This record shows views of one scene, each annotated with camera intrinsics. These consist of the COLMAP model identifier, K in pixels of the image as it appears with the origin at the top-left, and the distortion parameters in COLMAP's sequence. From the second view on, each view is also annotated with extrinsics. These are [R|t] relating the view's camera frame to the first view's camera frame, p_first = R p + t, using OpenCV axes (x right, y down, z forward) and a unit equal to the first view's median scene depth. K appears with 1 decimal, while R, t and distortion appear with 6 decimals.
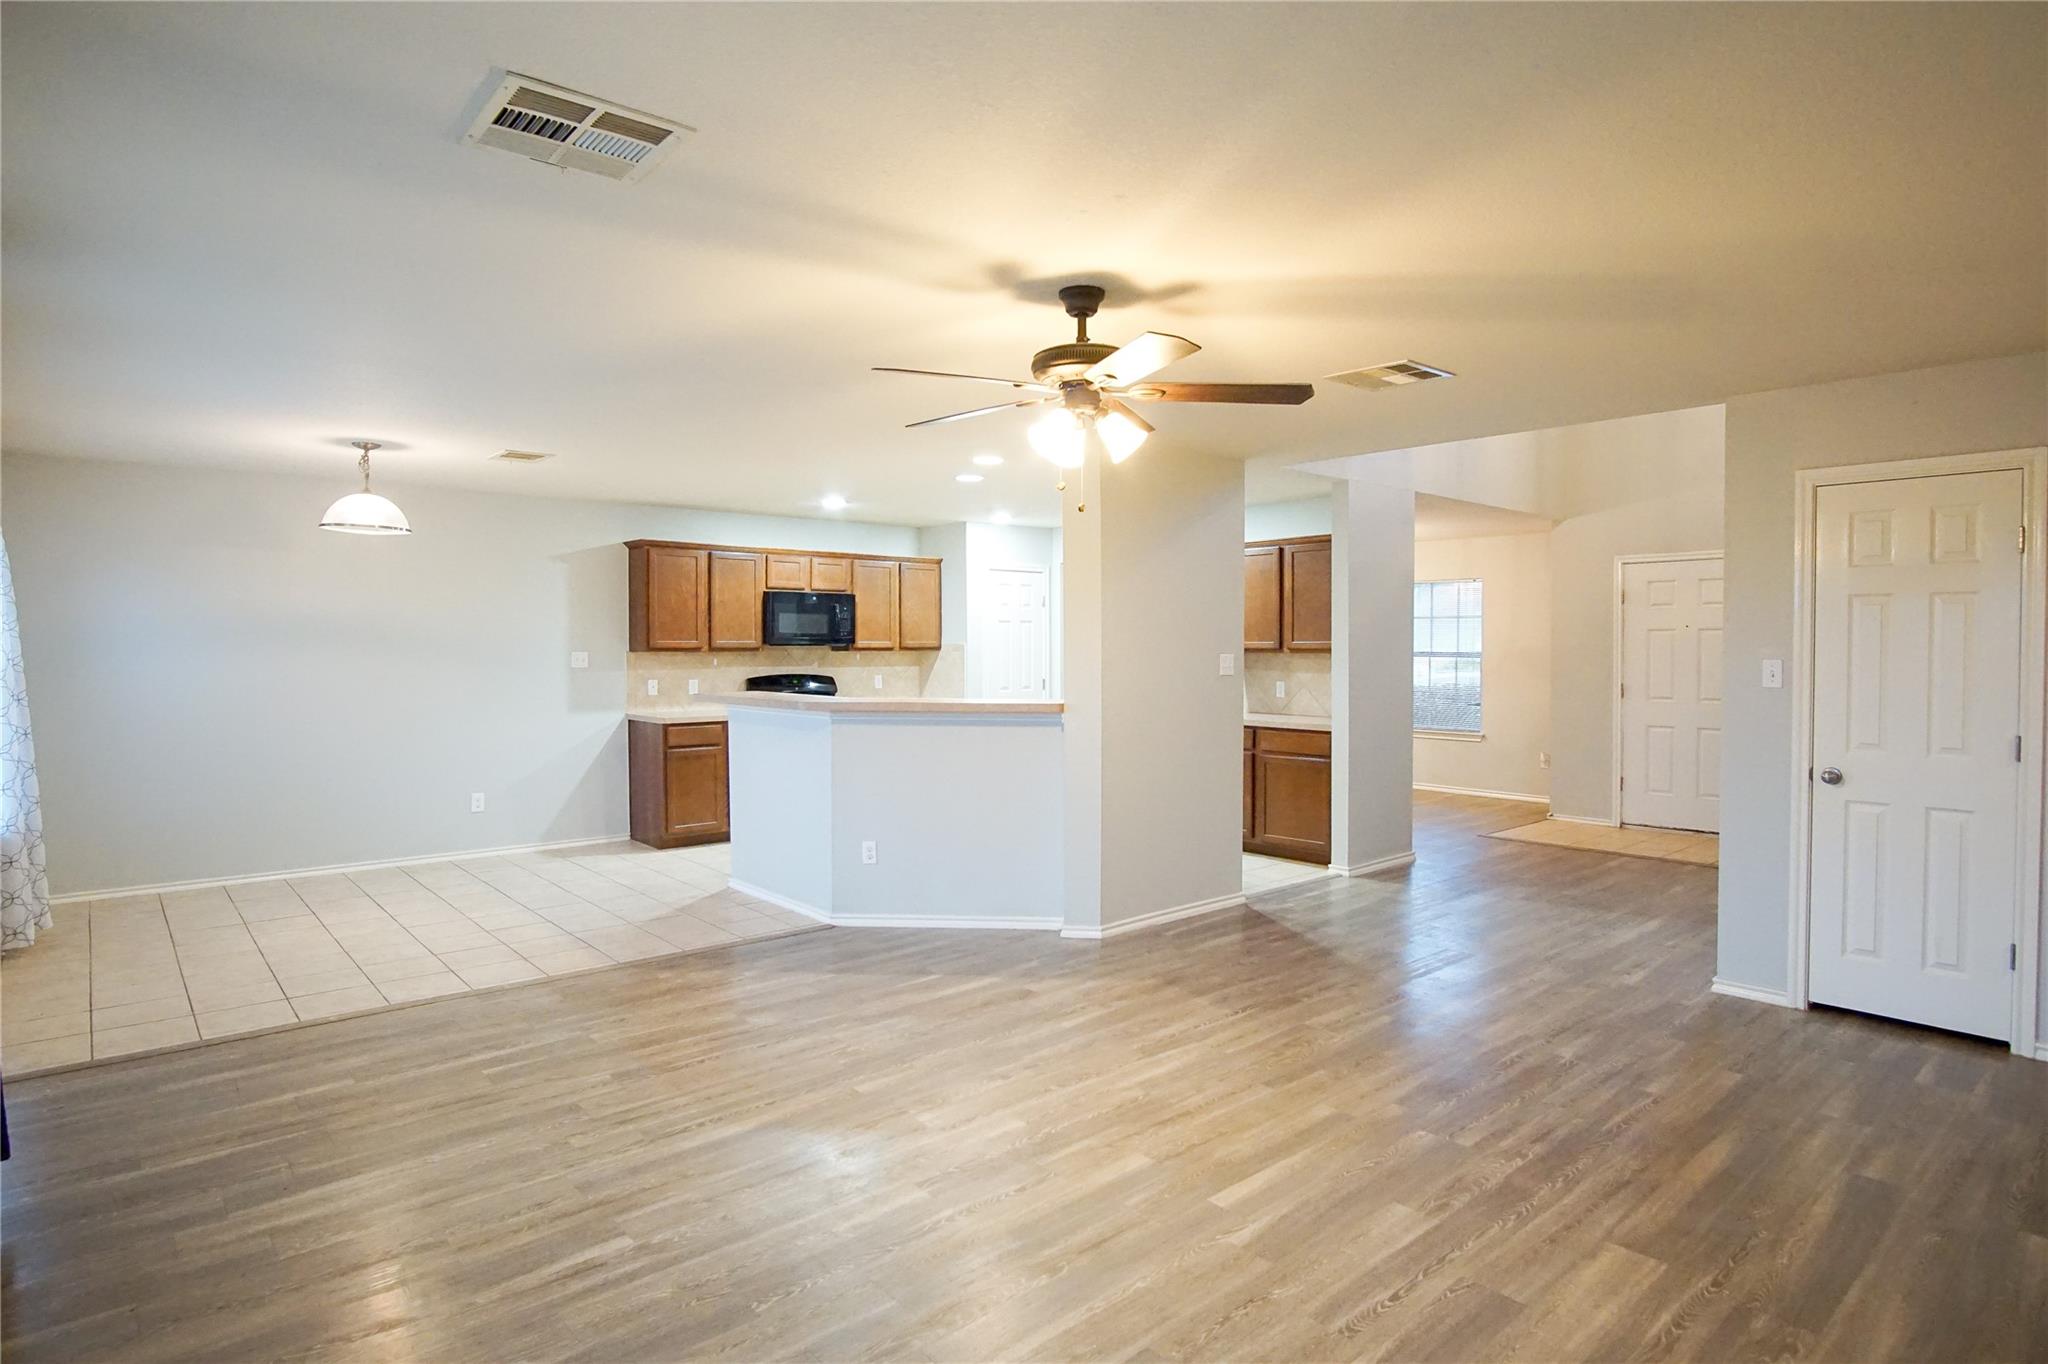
lens RADIAL K [[1103.1, 0, 1030.0], [0, 1103.1, 666.5], [0, 0, 1]] dist [-0.027802, 0.000369]
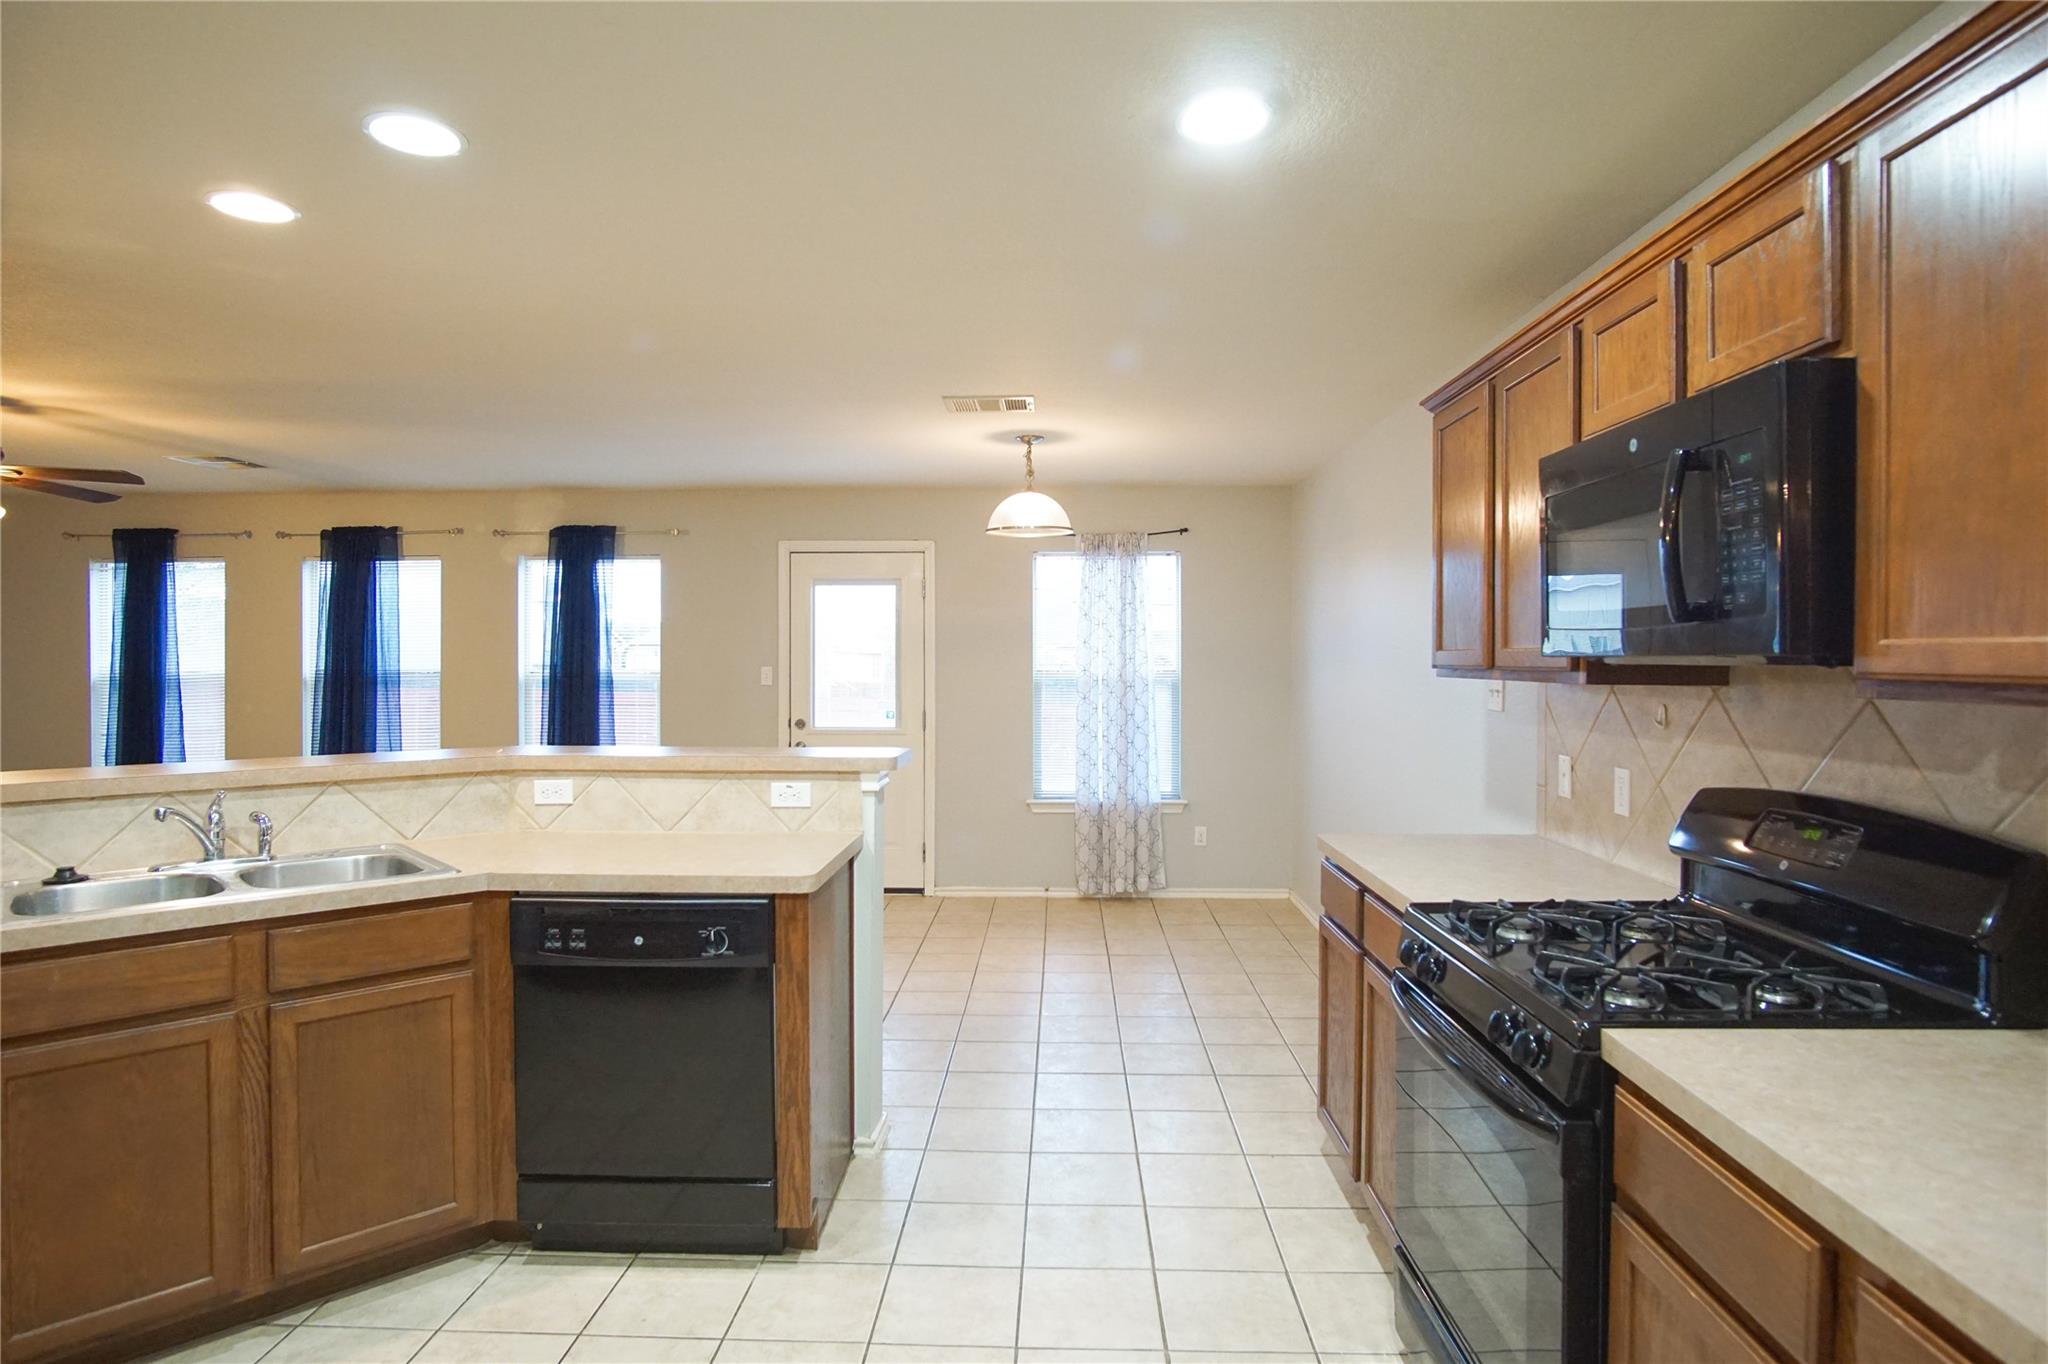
lens RADIAL K [[1113.2, 0, 1030.5], [0, 1113.2, 666.4], [0, 0, 1]] dist [-0.027045, 0.001718]
pose [[-0.686953, 0.003812, -0.726692, 0.082580], [-0.015670, 0.999676, 0.020058, -0.040788], [0.726533, 0.025166, -0.686670, 2.056441]]
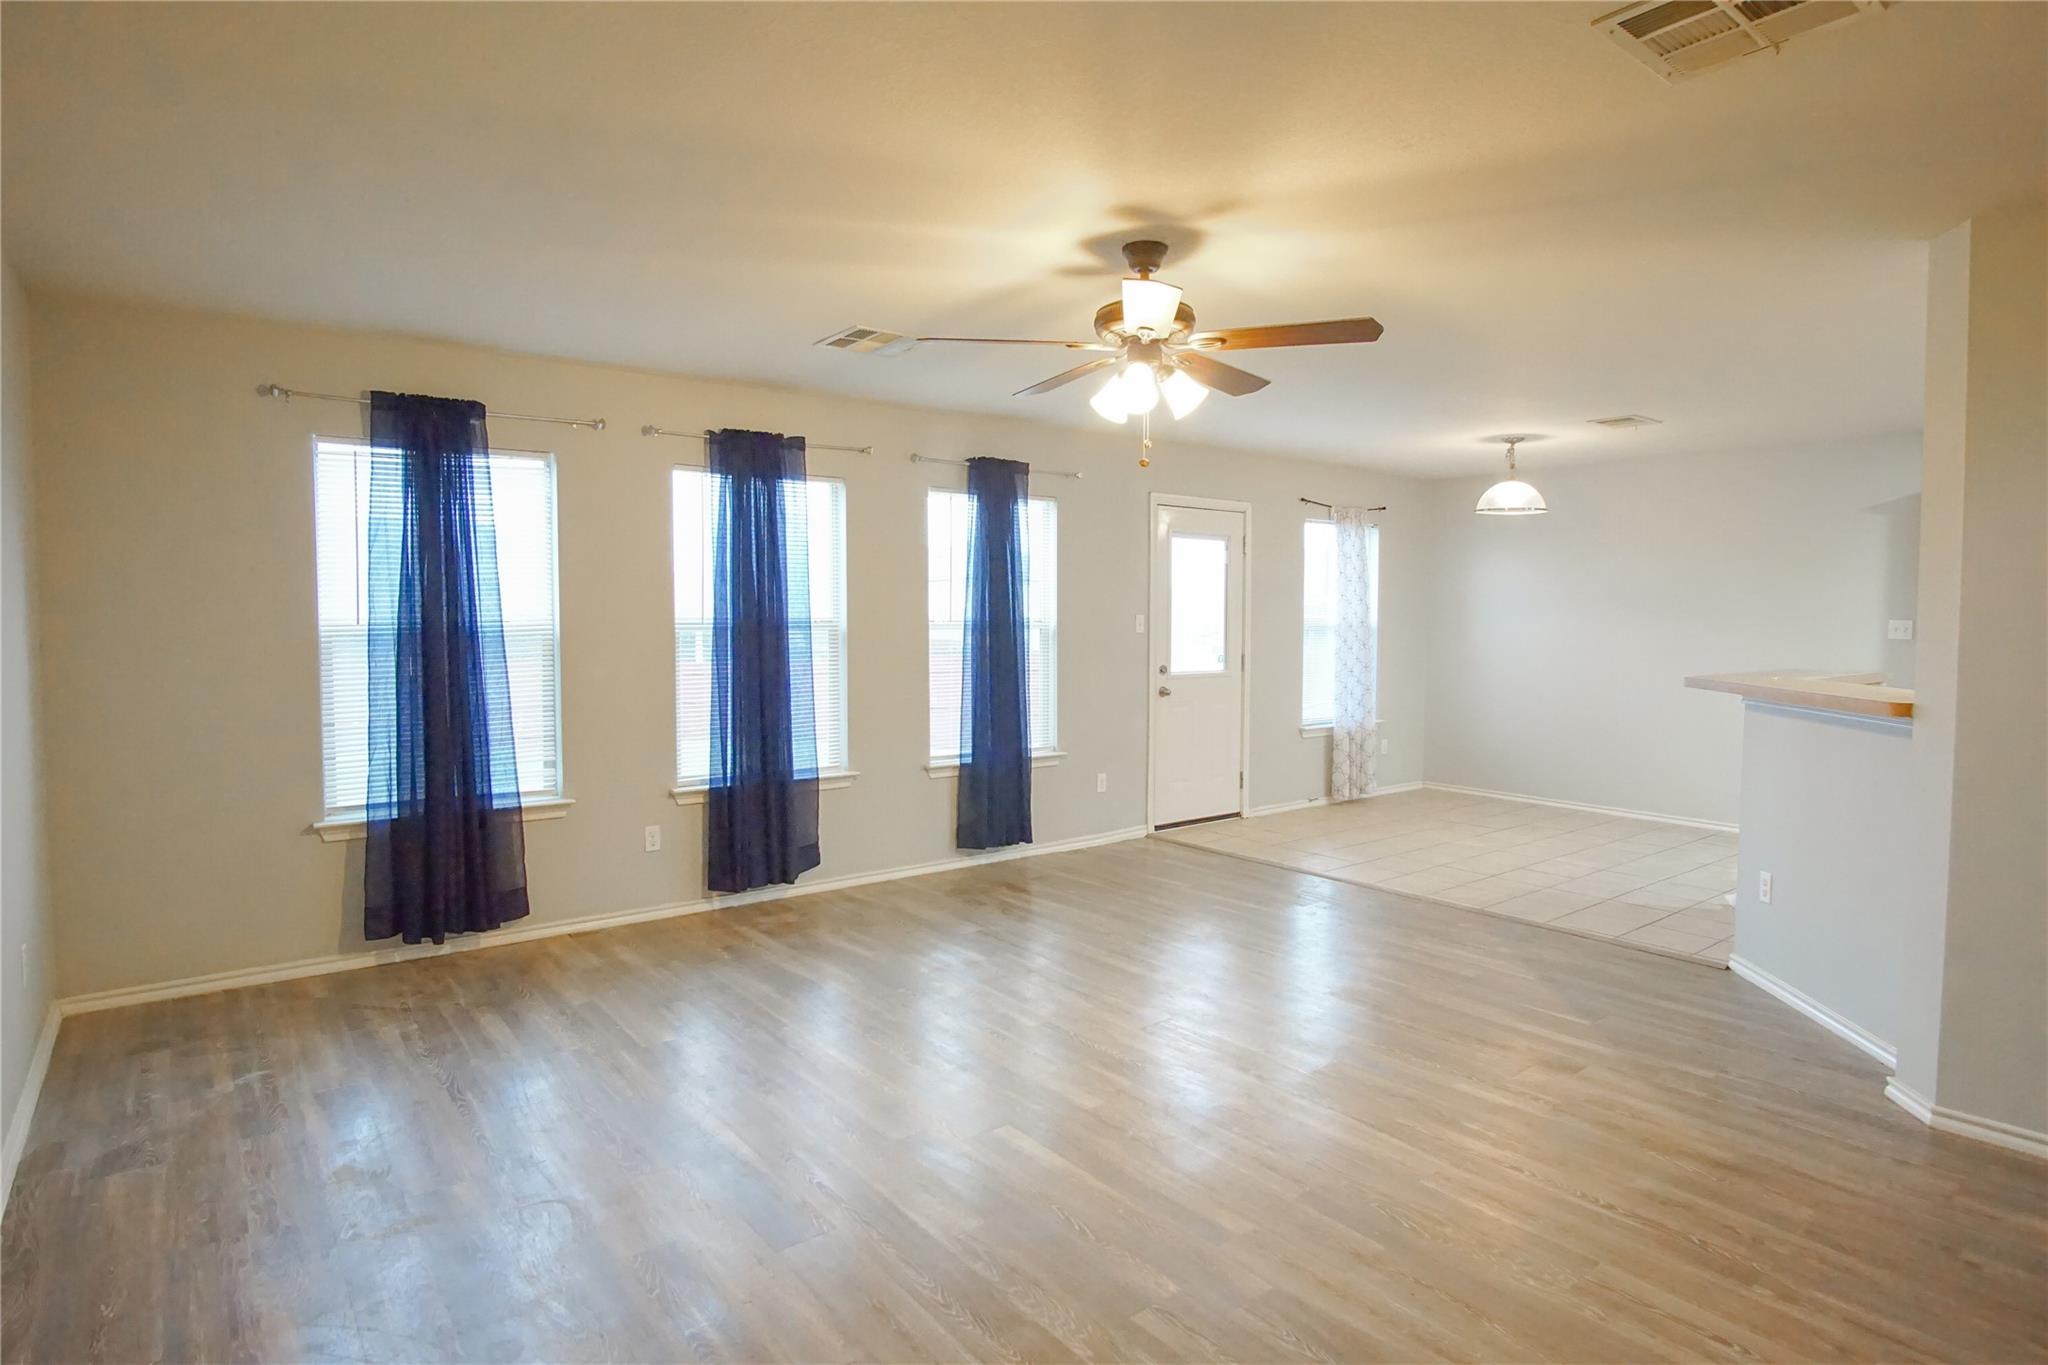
lens RADIAL K [[1103.1, 0, 1030.0], [0, 1103.1, 667.0], [0, 0, 1]] dist [-0.027802, 0.000369]
pose [[-0.059649, 0.047805, -0.997074, 0.774592], [-0.025249, 0.998461, 0.049382, -0.003345], [0.997900, 0.028121, -0.058350, 0.695339]]
